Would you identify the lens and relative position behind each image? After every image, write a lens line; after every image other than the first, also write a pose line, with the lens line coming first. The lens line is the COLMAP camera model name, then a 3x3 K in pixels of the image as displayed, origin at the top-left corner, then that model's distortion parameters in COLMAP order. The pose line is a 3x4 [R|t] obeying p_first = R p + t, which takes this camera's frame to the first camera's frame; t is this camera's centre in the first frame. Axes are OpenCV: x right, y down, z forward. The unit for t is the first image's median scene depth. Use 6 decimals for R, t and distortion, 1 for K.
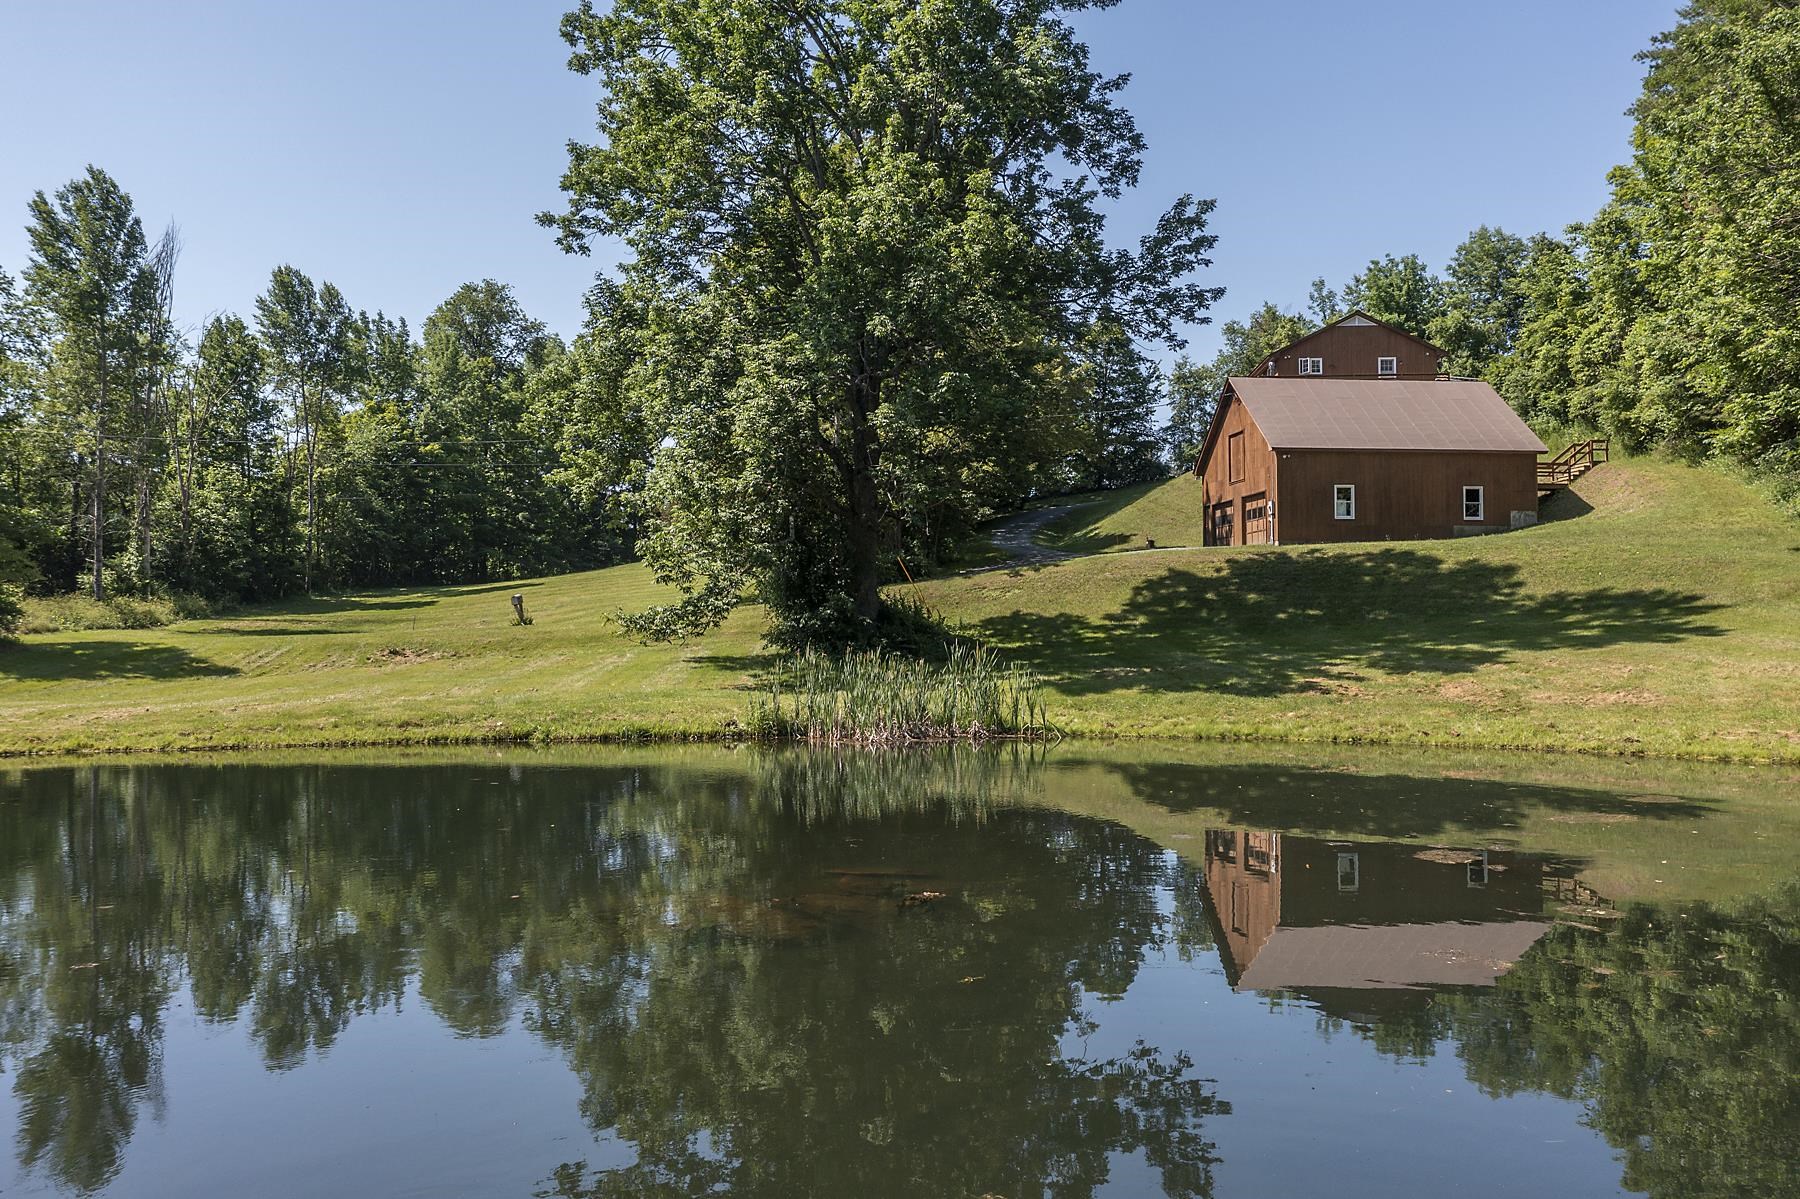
lens RADIAL K [[1463.1, 0, 911.1], [0, 1463.1, 595.9], [0, 0, 1]] dist [-0.012187, 0.017792]
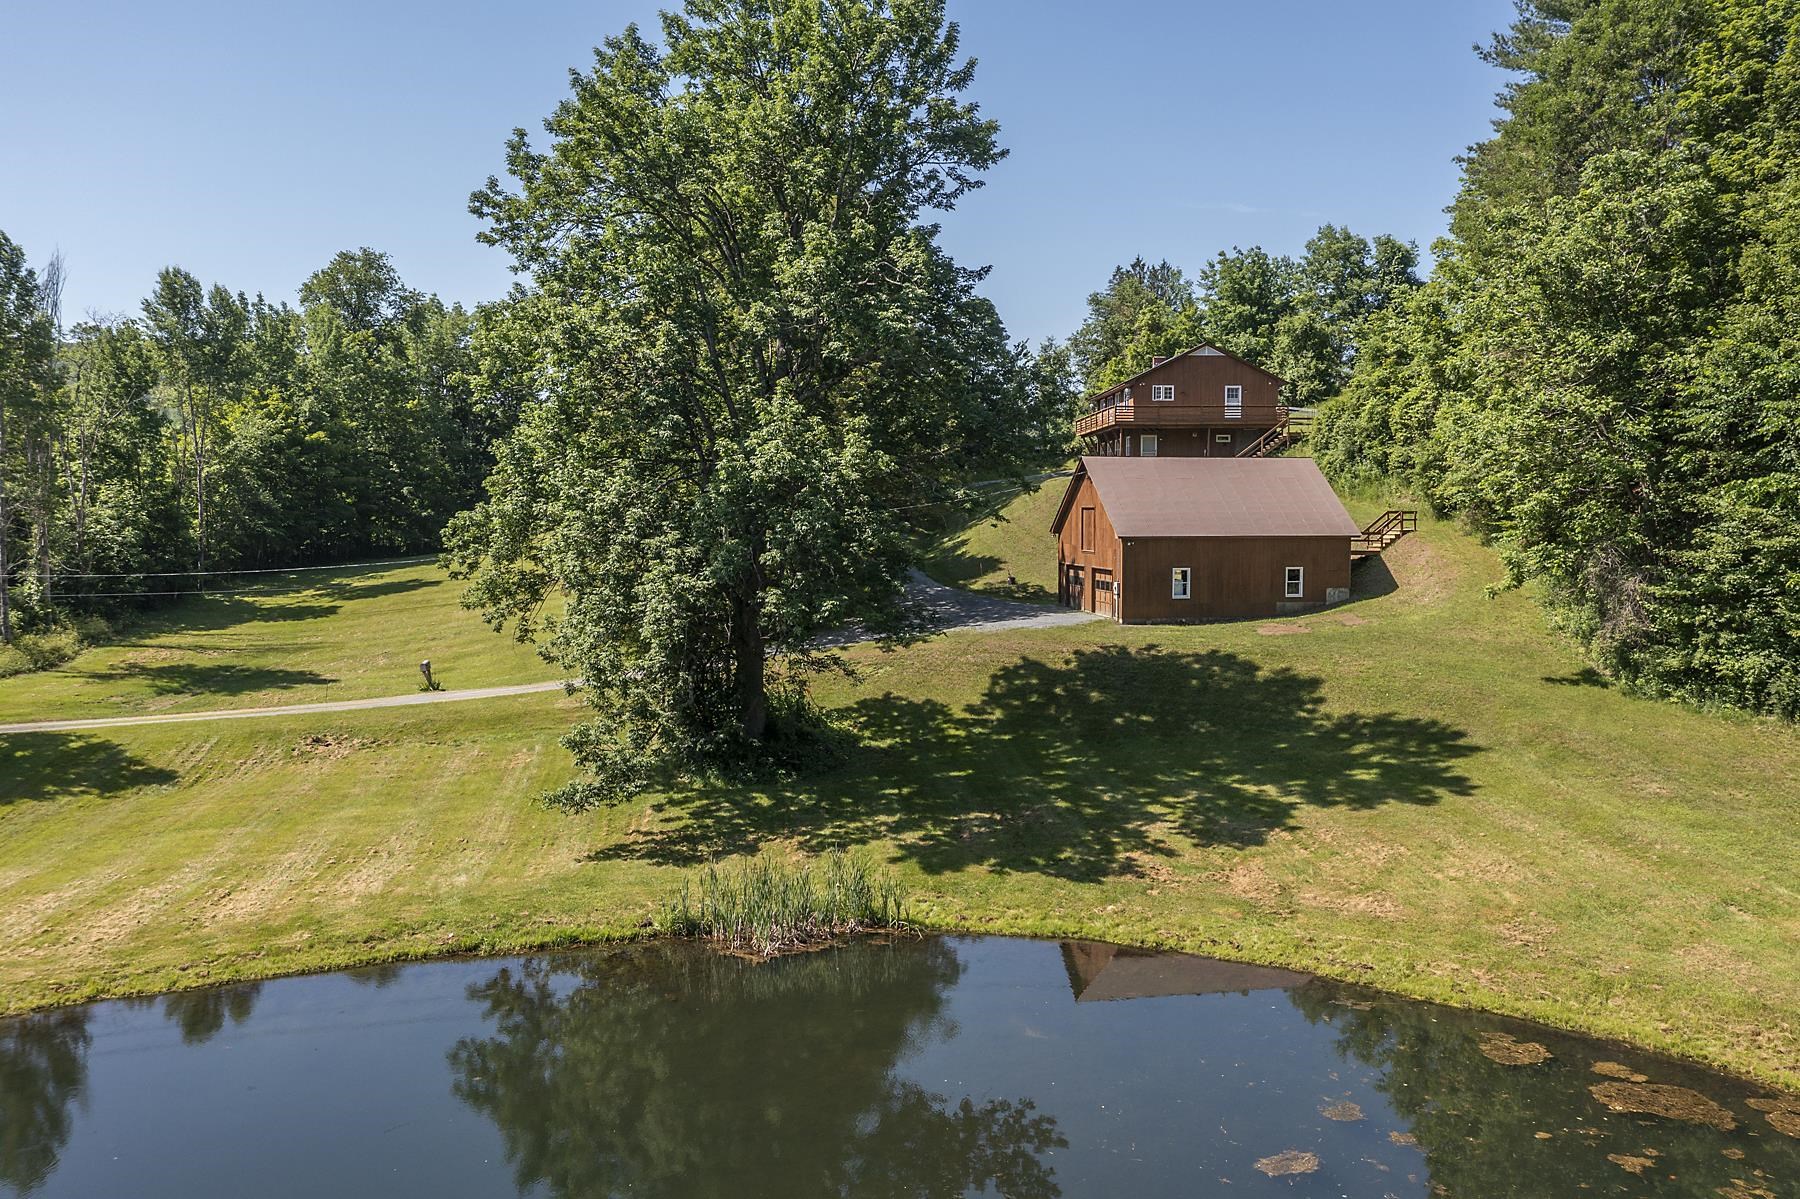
lens RADIAL K [[1456.7, 0, 900.0], [0, 1456.7, 599.5], [0, 0, 1]] dist [-0.008395, 0.008312]
pose [[0.996903, -0.000925, 0.078640, -0.006133], [-0.006001, 0.996121, 0.087792, -0.161097], [-0.078416, -0.087992, 0.993030, -0.098322]]
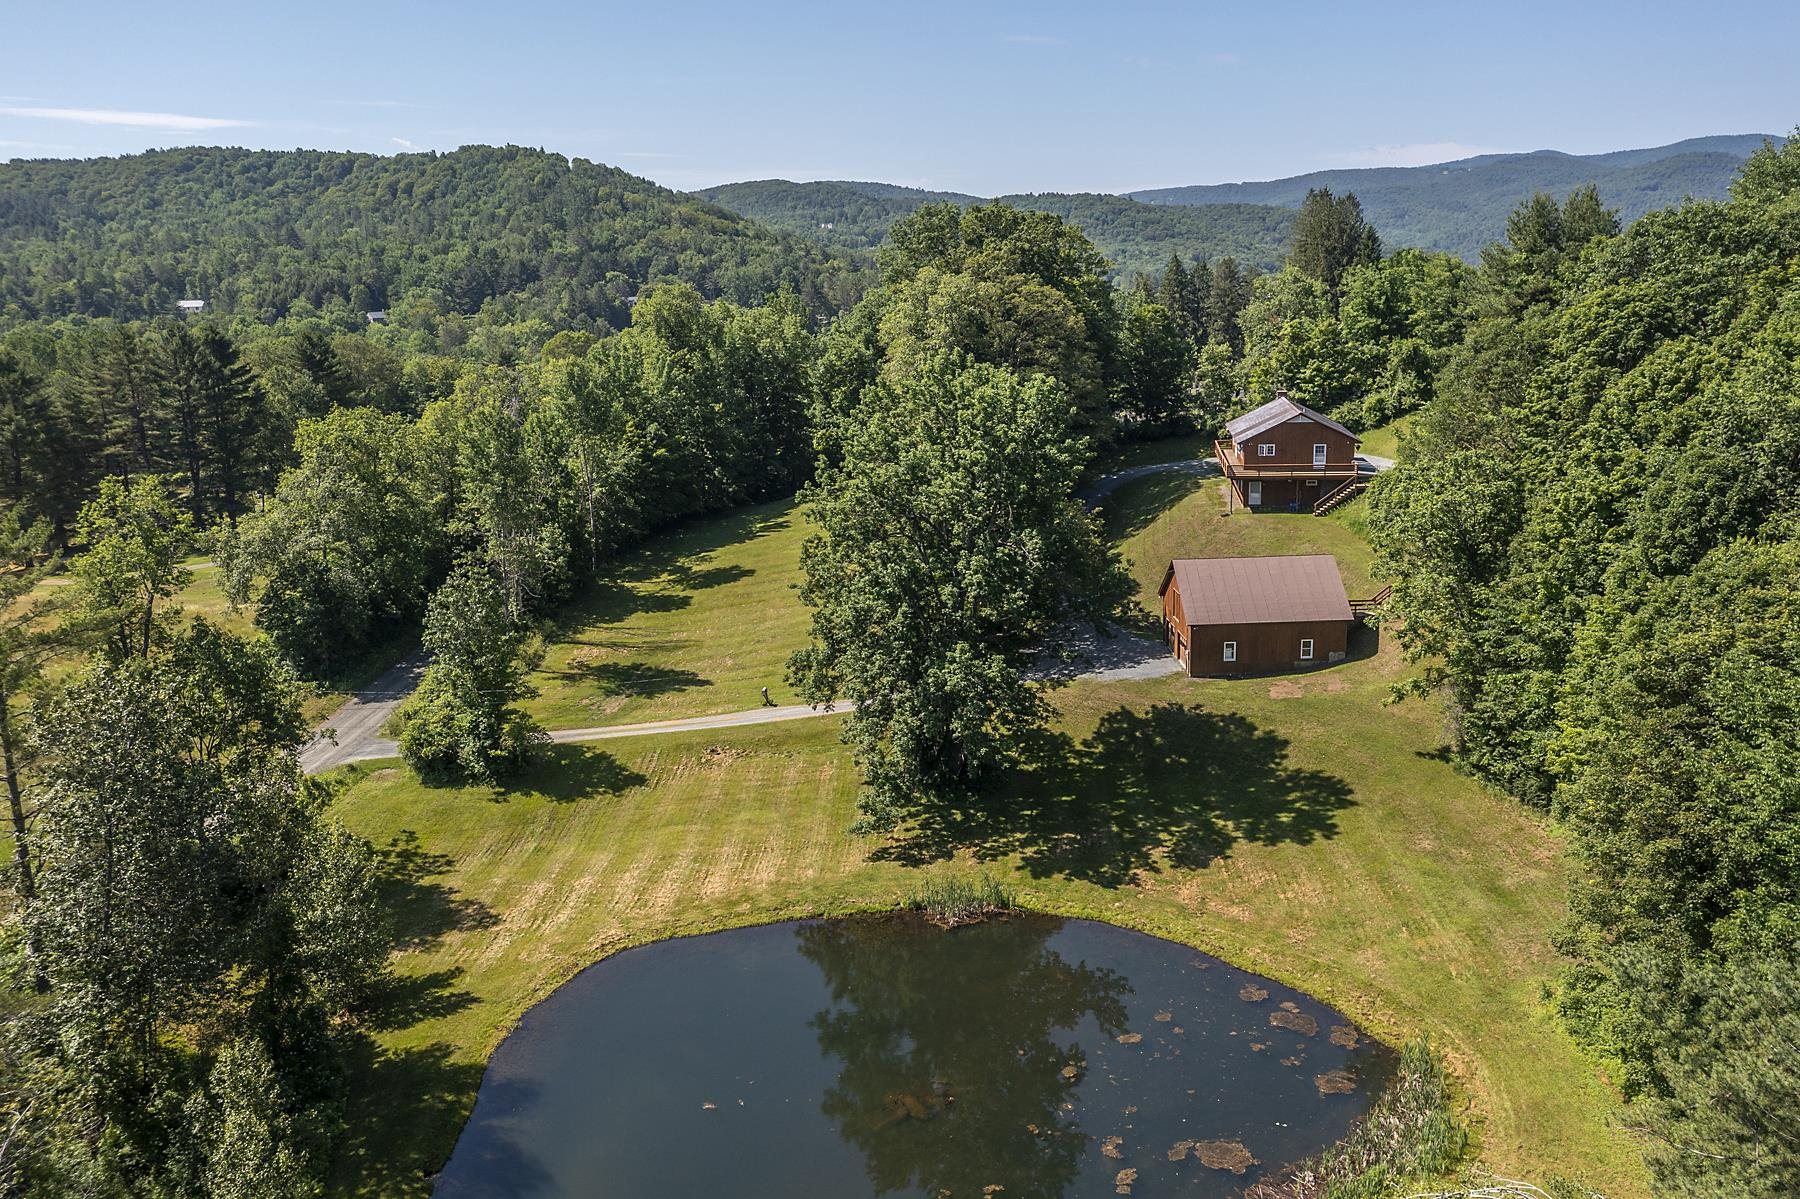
lens RADIAL K [[1456.7, 0, 900.0], [0, 1456.7, 599.5], [0, 0, 1]] dist [-0.008395, 0.008312]
pose [[0.995872, -0.000026, -0.090764, 0.065441], [0.021774, 0.970866, 0.238631, -0.599331], [0.088113, -0.239623, 0.966859, -0.775799]]
